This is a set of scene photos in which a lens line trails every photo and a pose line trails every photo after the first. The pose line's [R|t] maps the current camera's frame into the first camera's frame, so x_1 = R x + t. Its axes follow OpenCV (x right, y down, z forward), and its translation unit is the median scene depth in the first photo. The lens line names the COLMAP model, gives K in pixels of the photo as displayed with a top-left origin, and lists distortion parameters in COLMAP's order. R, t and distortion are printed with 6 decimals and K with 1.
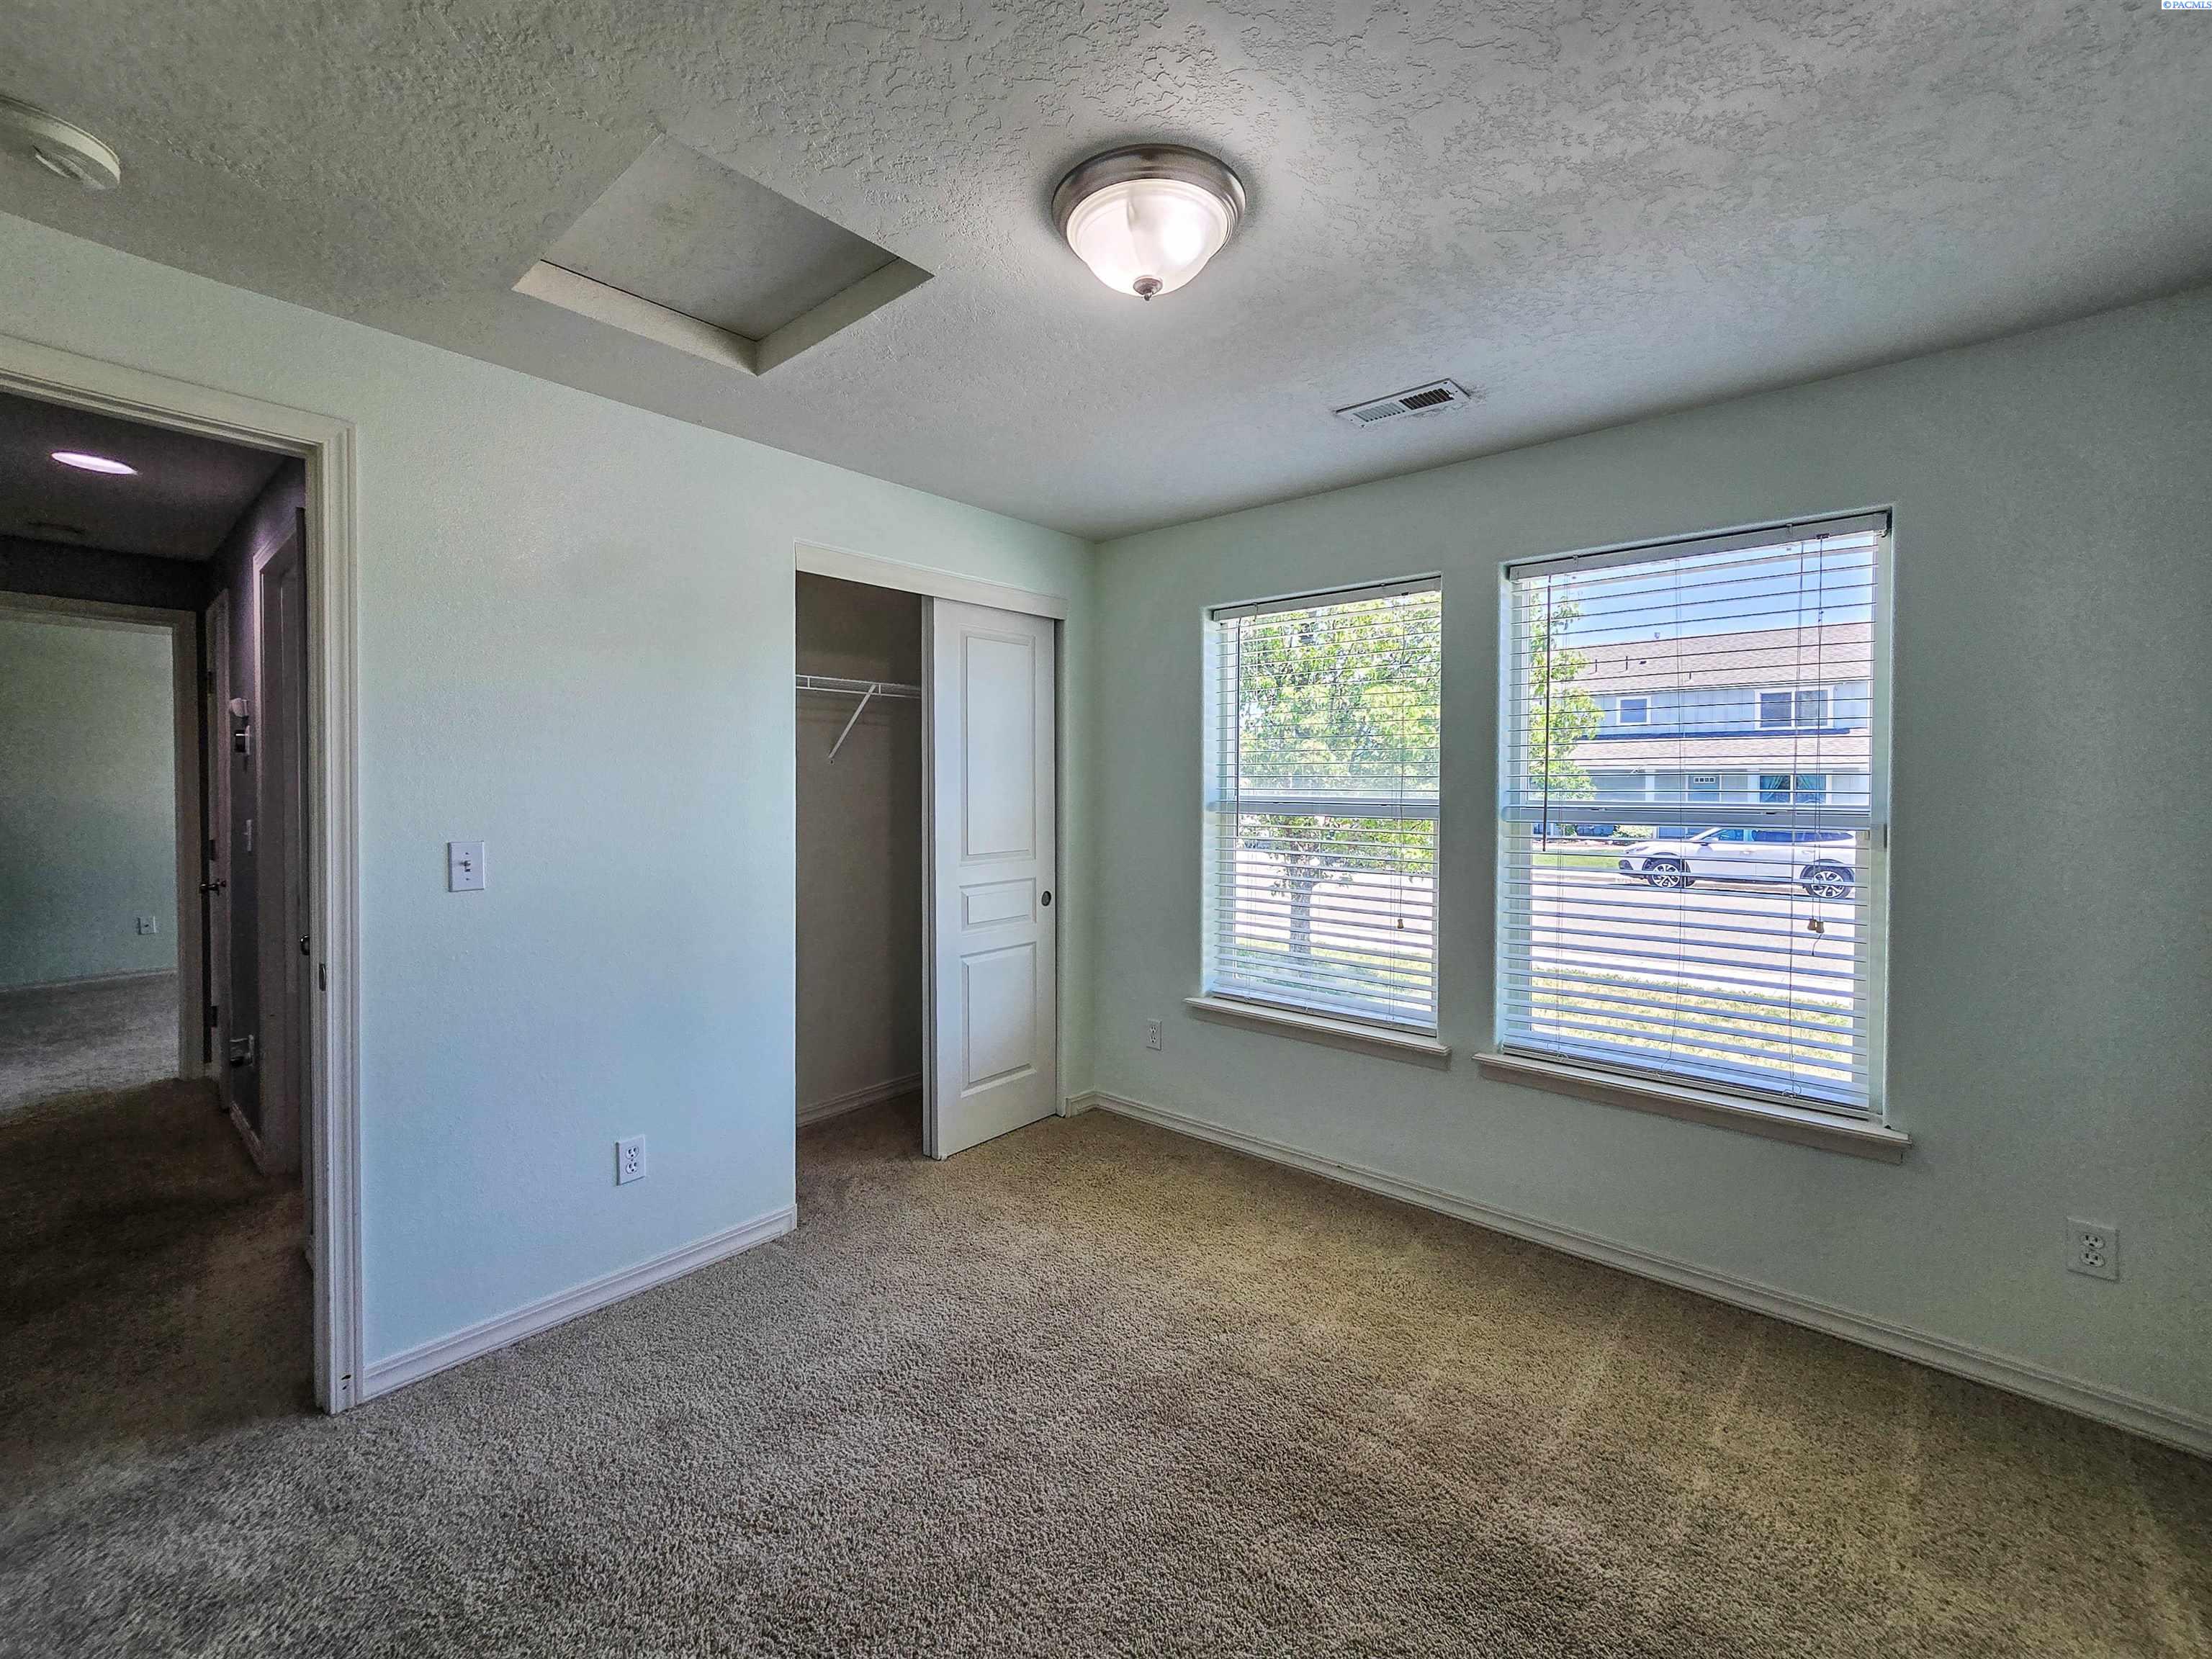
lens RADIAL K [[940.8, 0, 1101.7], [0, 940.8, 768.3], [0, 0, 1]] dist [-0.001563, -0.000133]
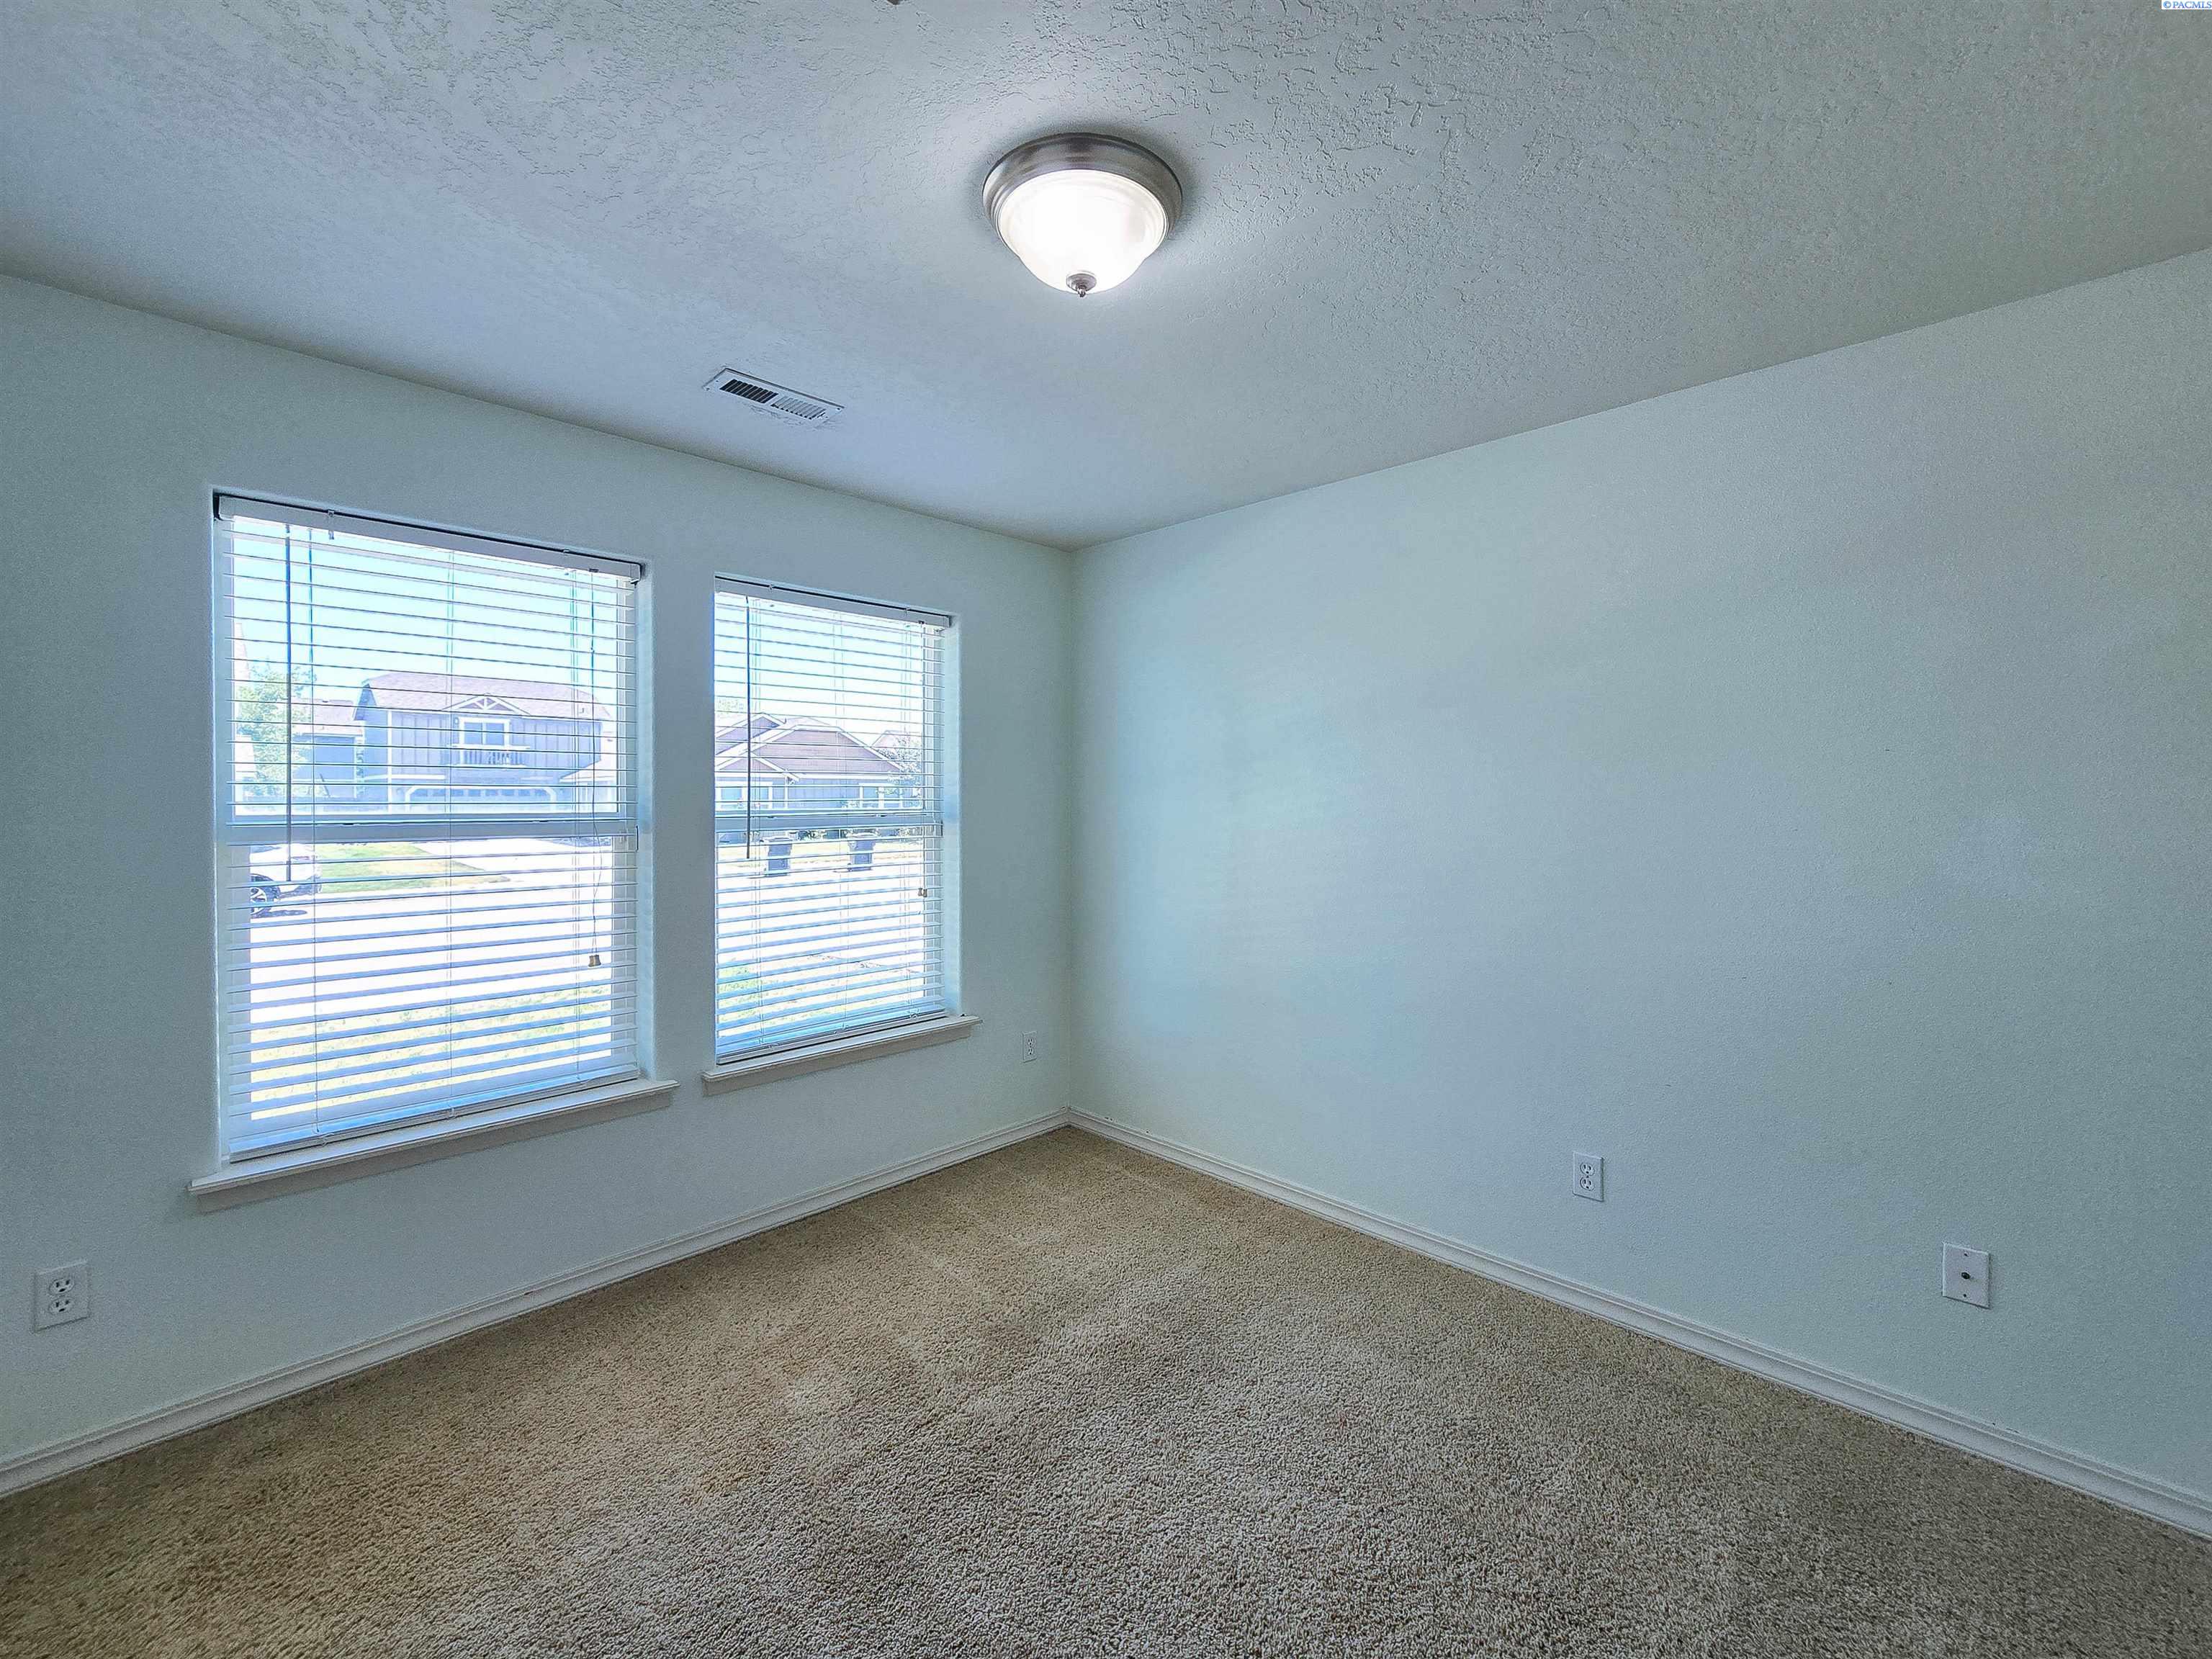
lens RADIAL K [[944.8, 0, 1105.6], [0, 944.8, 794.0], [0, 0, 1]] dist [0.058948, -0.000251]
pose [[0.080125, -0.002958, 0.996780, -0.537588], [-0.016211, 0.999859, 0.004270, 0.004572], [-0.996653, -0.016501, 0.080066, 0.499217]]
